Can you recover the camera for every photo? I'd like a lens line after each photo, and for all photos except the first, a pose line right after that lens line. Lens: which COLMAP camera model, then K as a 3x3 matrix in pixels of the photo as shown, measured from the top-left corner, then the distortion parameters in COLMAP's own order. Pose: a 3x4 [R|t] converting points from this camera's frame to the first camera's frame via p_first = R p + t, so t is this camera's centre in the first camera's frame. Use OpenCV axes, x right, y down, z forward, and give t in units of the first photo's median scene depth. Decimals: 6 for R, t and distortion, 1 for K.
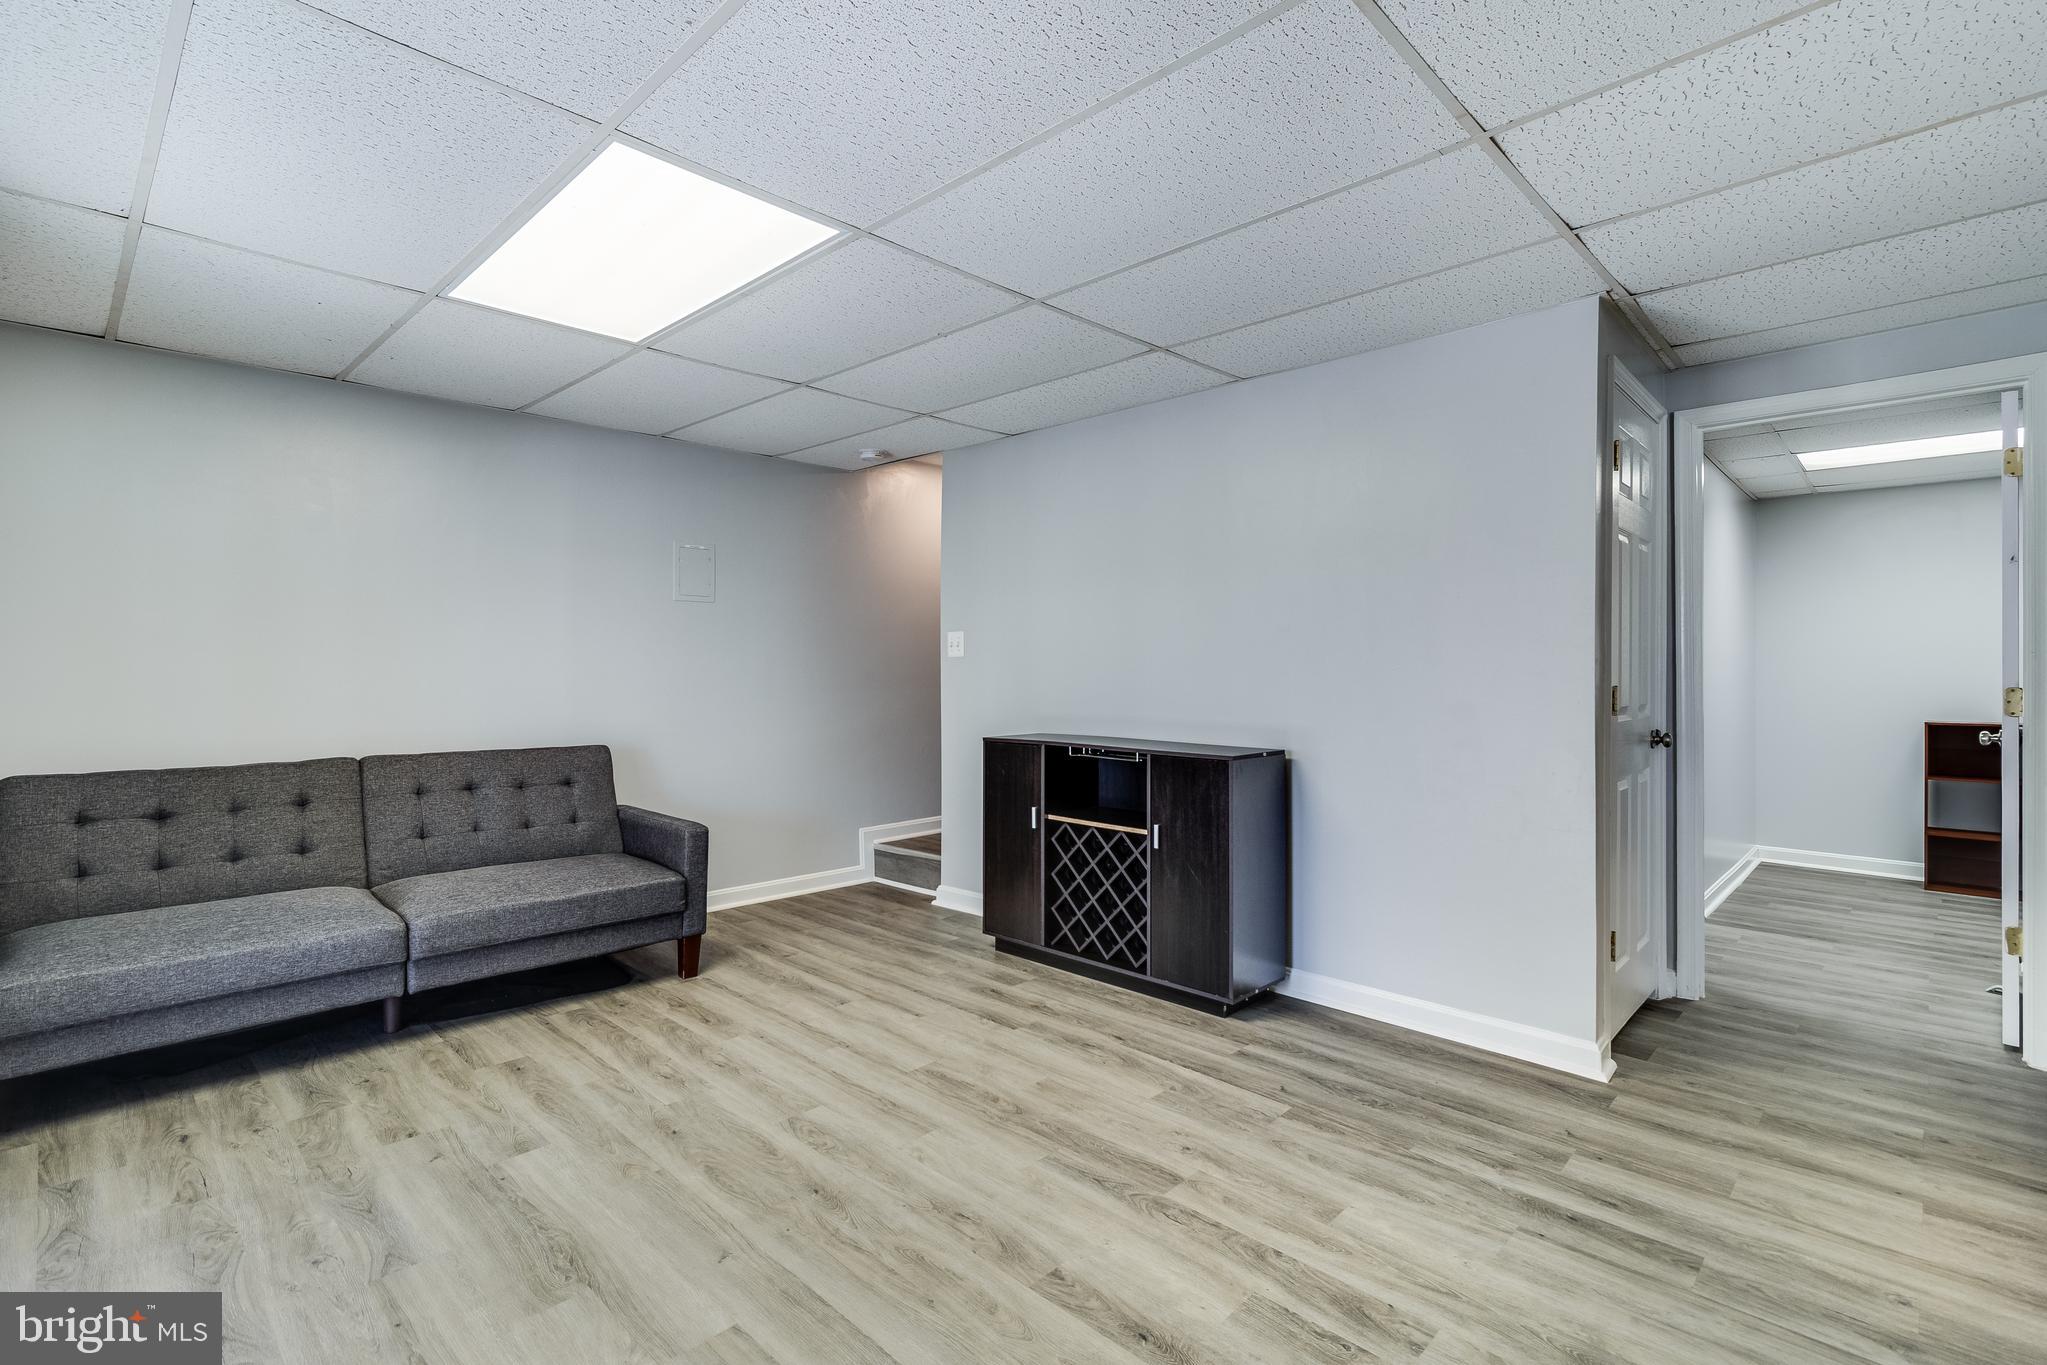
lens RADIAL K [[945.2, 0, 1022.0], [0, 945.2, 672.1], [0, 0, 1]] dist [0.003472, 0.000687]
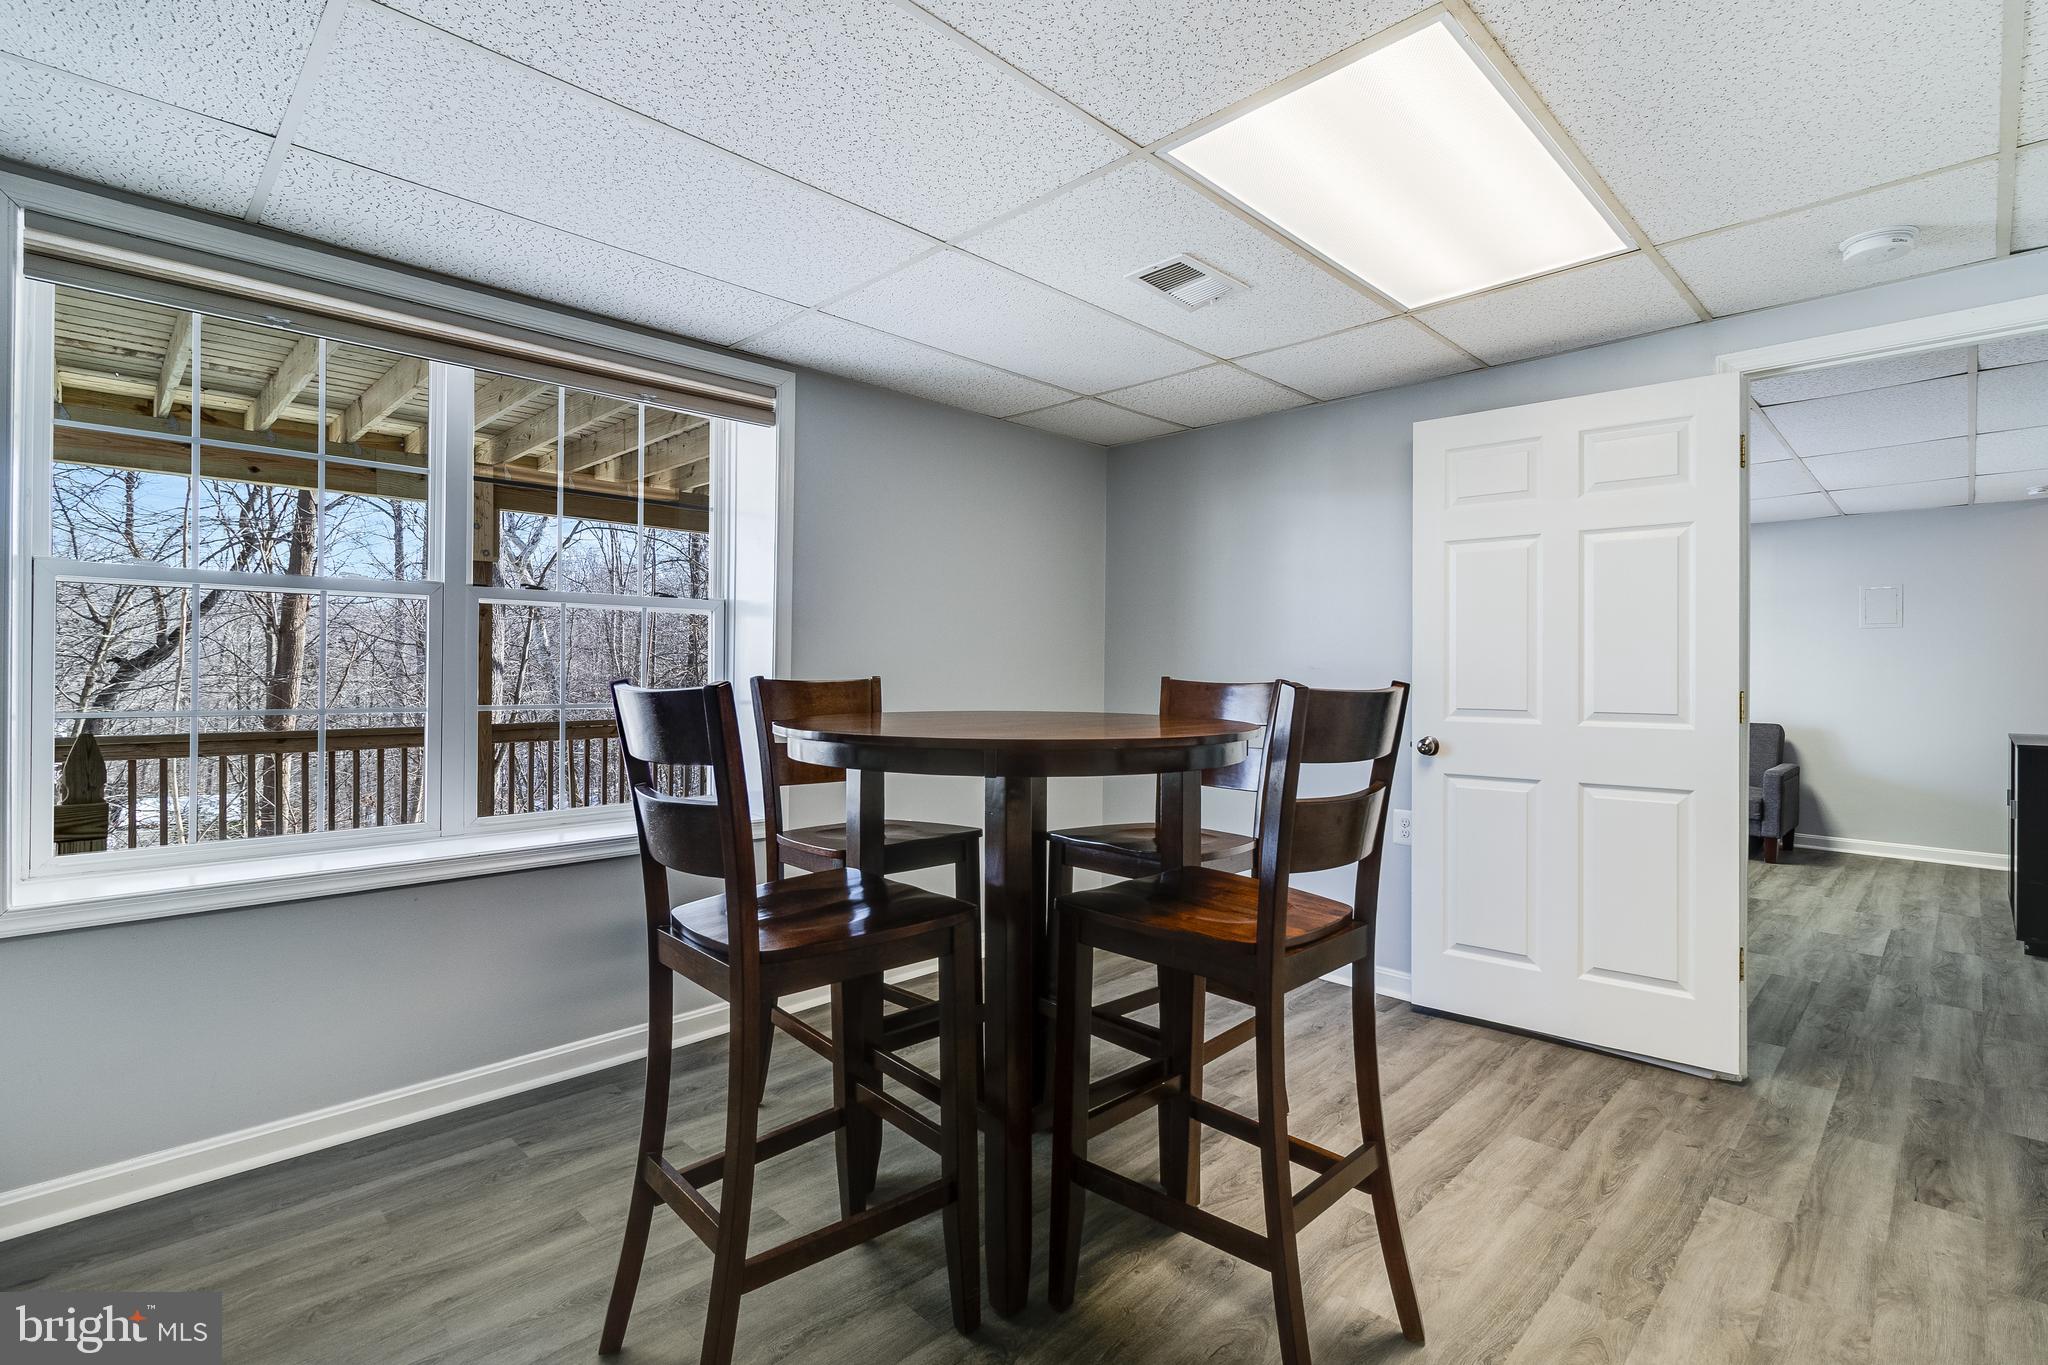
lens RADIAL K [[945.7, 0, 1027.7], [0, 945.7, 674.7], [0, 0, 1]] dist [0.003472, 0.000687]
pose [[-0.017626, 0.000262, -0.999845, 1.763950], [-0.010799, 0.999942, 0.000452, 0.013006], [0.999786, 0.010805, -0.017622, -0.356340]]
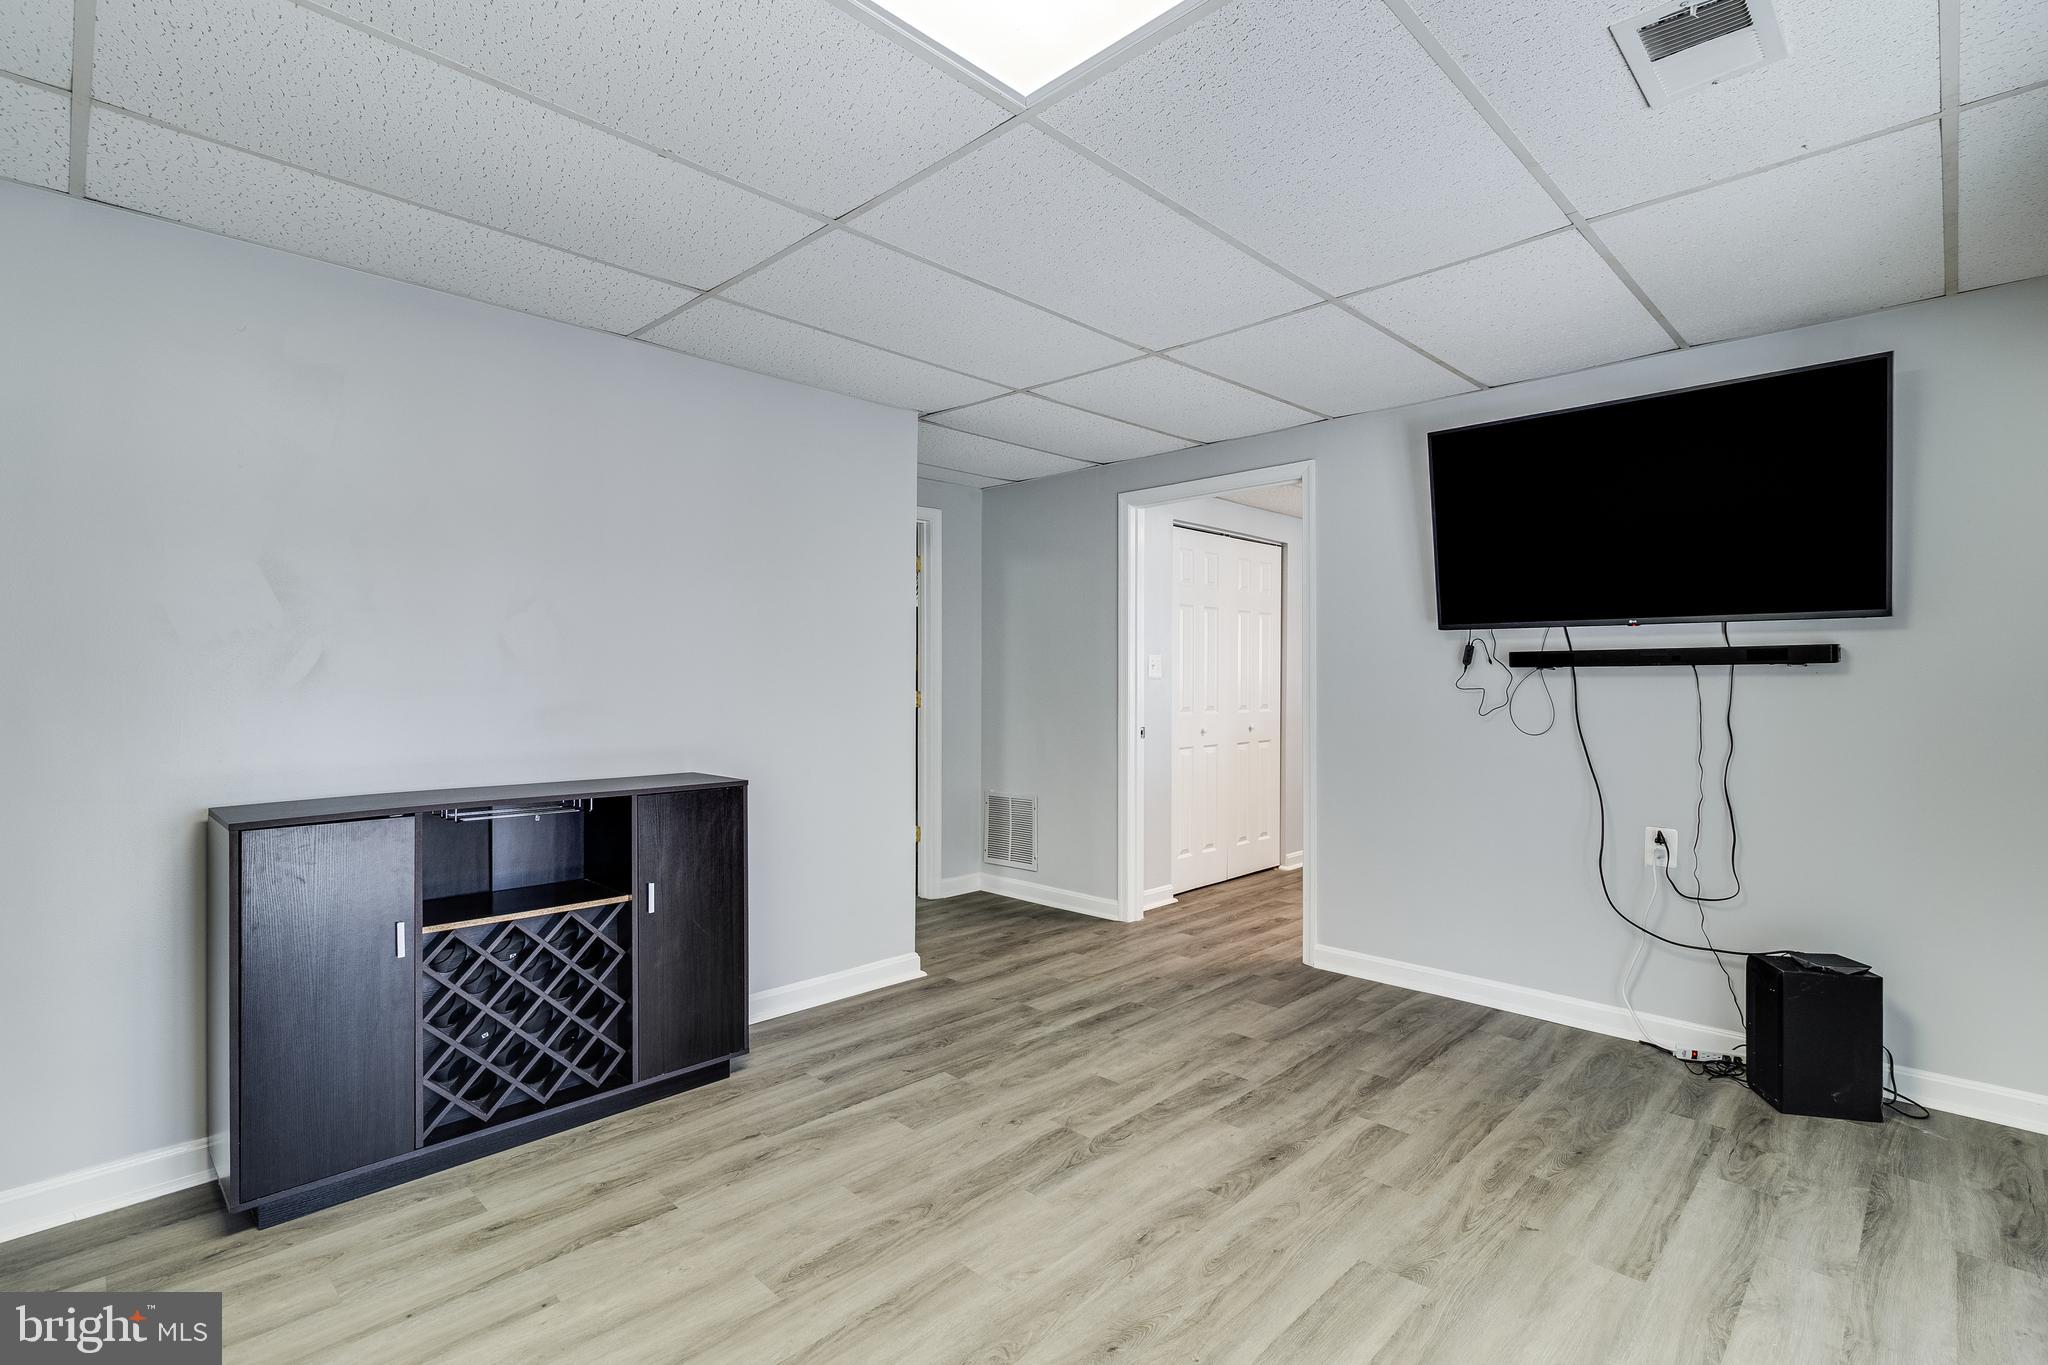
lens RADIAL K [[945.7, 0, 1022.6], [0, 945.7, 692.2], [0, 0, 1]] dist [0.003472, 0.000687]
pose [[0.009096, -0.013145, 0.999872, -0.797261], [0.006390, 0.999894, 0.013087, -0.007860], [-0.999938, 0.006270, 0.009179, 0.847843]]
